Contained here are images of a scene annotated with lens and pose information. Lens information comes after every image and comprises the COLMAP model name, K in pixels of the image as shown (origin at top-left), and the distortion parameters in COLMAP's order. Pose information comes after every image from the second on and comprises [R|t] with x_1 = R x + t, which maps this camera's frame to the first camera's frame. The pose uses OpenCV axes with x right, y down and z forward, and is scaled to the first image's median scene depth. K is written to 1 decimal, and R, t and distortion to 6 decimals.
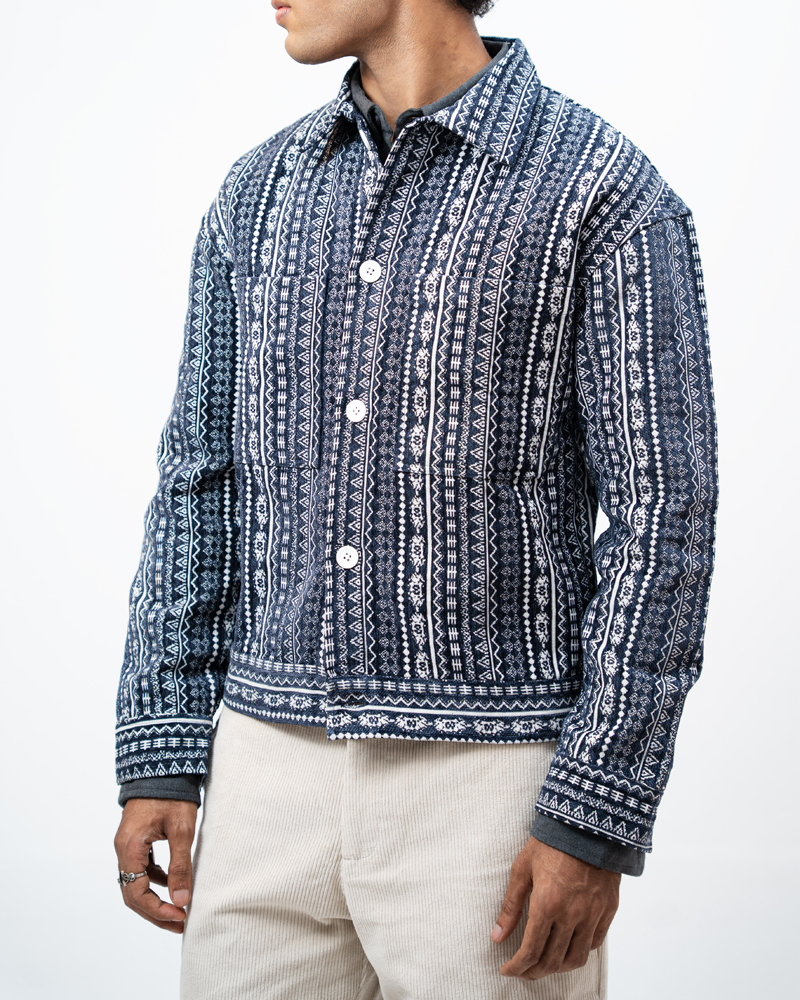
lens RADIAL K [[3467.1, 0, 396.6], [0, 3467.1, 451.4], [0, 0, 1]] dist [0.650460, 0.000000]
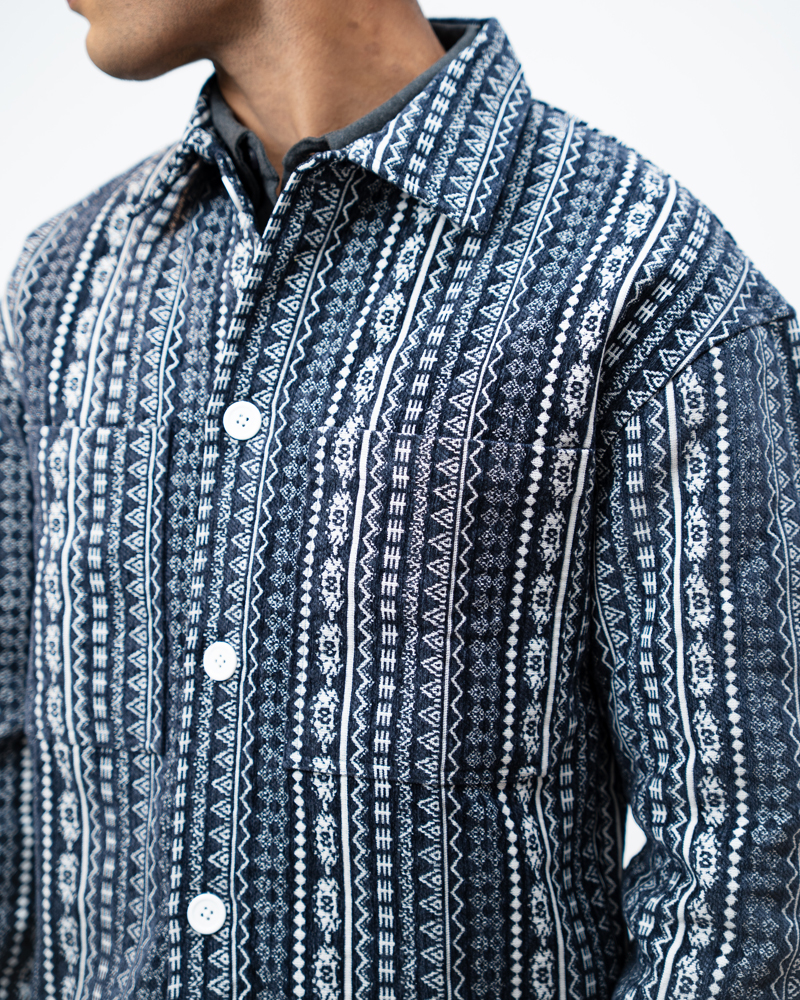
lens RADIAL K [[2196.0, 0, 461.8], [0, 2196.0, 552.4], [0, 0, 1]] dist [0.509201, 0.000000]
pose [[0.999687, -0.010542, 0.022703, 0.020602], [0.009505, 0.998928, 0.045303, -0.046564], [-0.023156, -0.045073, 0.998715, 0.631811]]
